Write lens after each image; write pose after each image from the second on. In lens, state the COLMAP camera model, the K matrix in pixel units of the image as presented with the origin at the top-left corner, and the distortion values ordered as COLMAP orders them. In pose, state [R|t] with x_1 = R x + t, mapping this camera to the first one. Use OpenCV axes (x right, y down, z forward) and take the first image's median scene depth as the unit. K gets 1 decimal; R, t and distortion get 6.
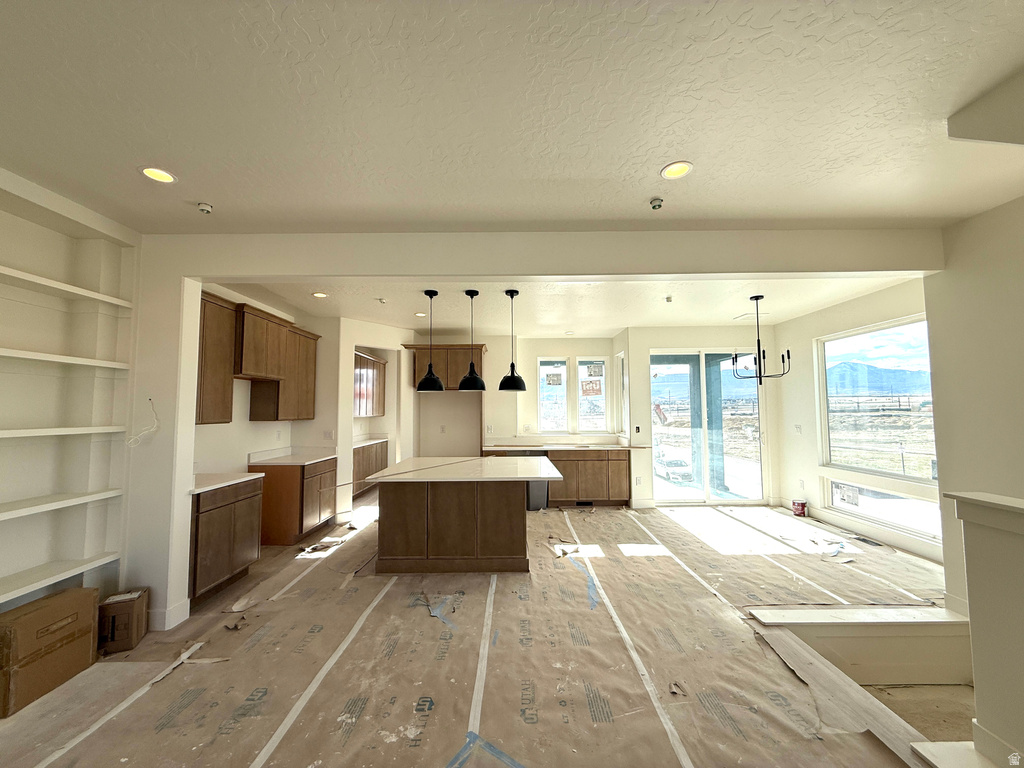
lens RADIAL K [[407.2, 0, 511.4], [0, 407.2, 382.3], [0, 0, 1]] dist [0.001403, -0.000349]
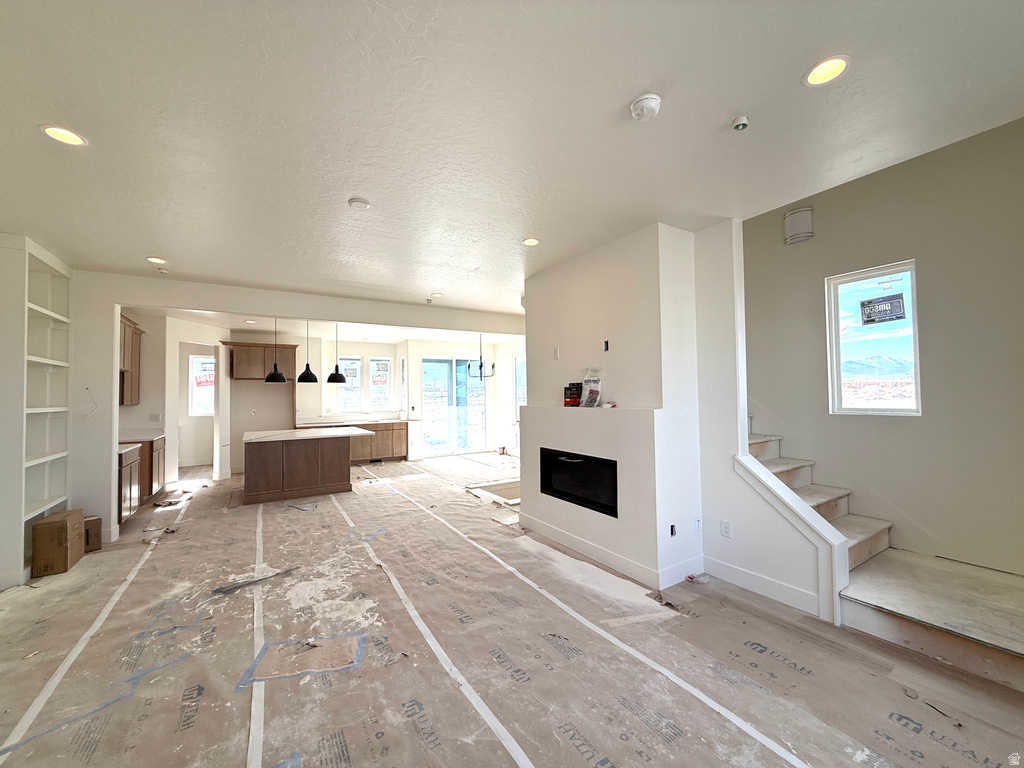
lens RADIAL K [[407.2, 0, 509.5], [0, 407.2, 385.7], [0, 0, 1]] dist [0.001403, -0.000349]
pose [[0.850792, 0.007676, 0.525446, -0.247566], [-0.028153, 0.999123, 0.030989, -0.034234], [-0.524747, -0.041158, 0.850262, -0.643692]]
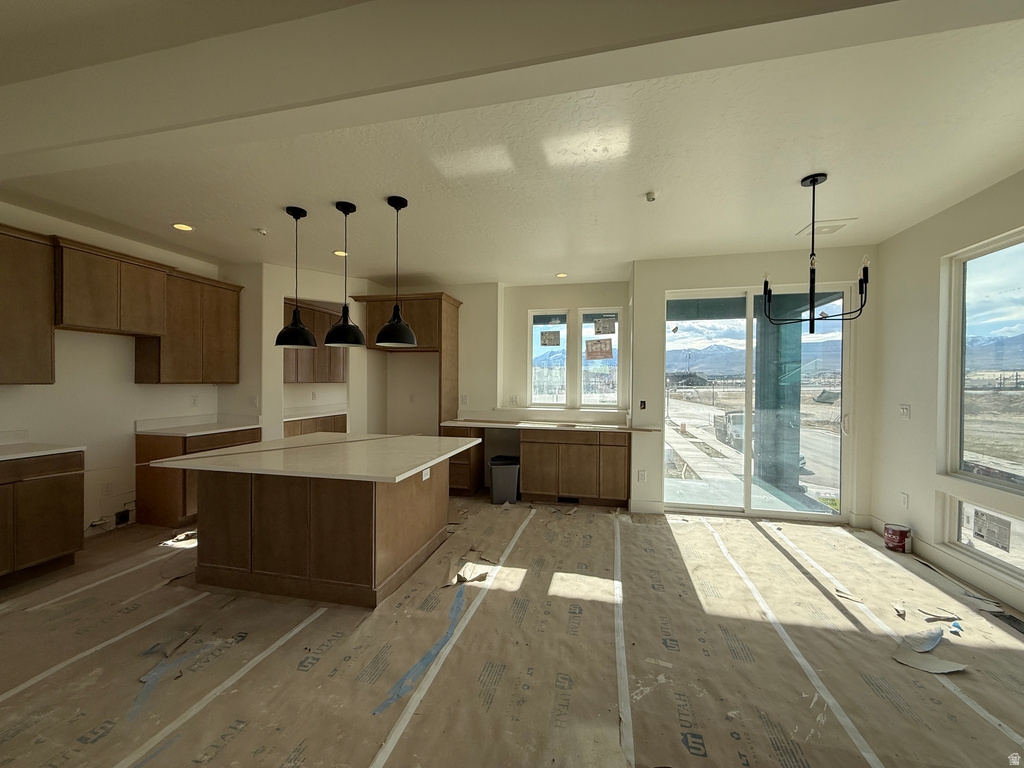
lens RADIAL K [[407.2, 0, 511.2], [0, 407.2, 383.7], [0, 0, 1]] dist [0.001403, -0.000349]
pose [[0.973358, 0.014519, -0.228831, 0.350223], [0.002708, 0.997196, 0.074789, 0.034307], [0.229275, -0.073416, 0.970589, 0.357640]]
